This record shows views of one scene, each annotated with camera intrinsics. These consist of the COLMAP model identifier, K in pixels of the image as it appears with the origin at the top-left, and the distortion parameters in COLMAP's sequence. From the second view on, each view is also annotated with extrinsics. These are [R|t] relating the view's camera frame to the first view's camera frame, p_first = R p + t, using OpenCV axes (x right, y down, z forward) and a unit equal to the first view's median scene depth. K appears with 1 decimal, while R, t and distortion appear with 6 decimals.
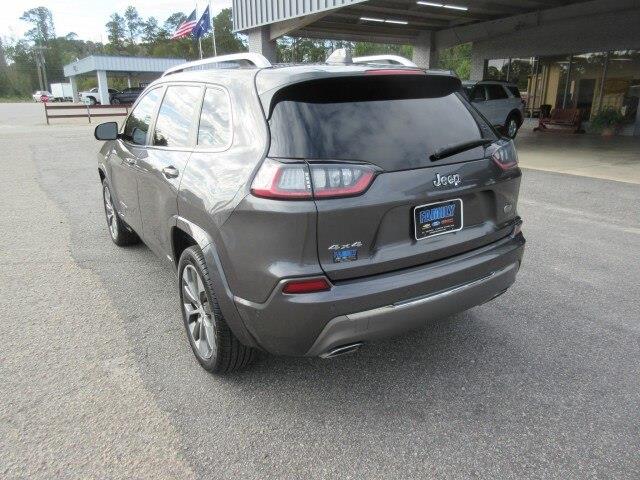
lens RADIAL K [[484.0, 0, 320.9], [0, 484.0, 236.0], [0, 0, 1]] dist [0.011900, -0.013336]
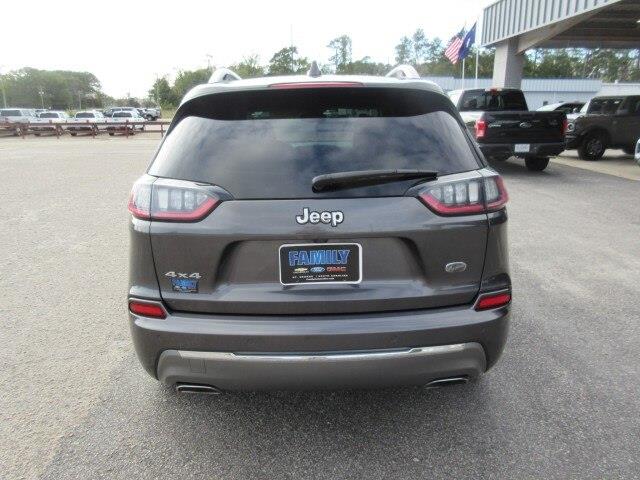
lens RADIAL K [[484.0, 0, 318.9], [0, 484.0, 238.9], [0, 0, 1]] dist [0.011900, -0.013336]
pose [[0.851924, 0.138443, -0.505034, 0.092262], [-0.152313, 0.988234, 0.013969, -0.012618], [0.501026, 0.065023, 0.862986, 0.043317]]
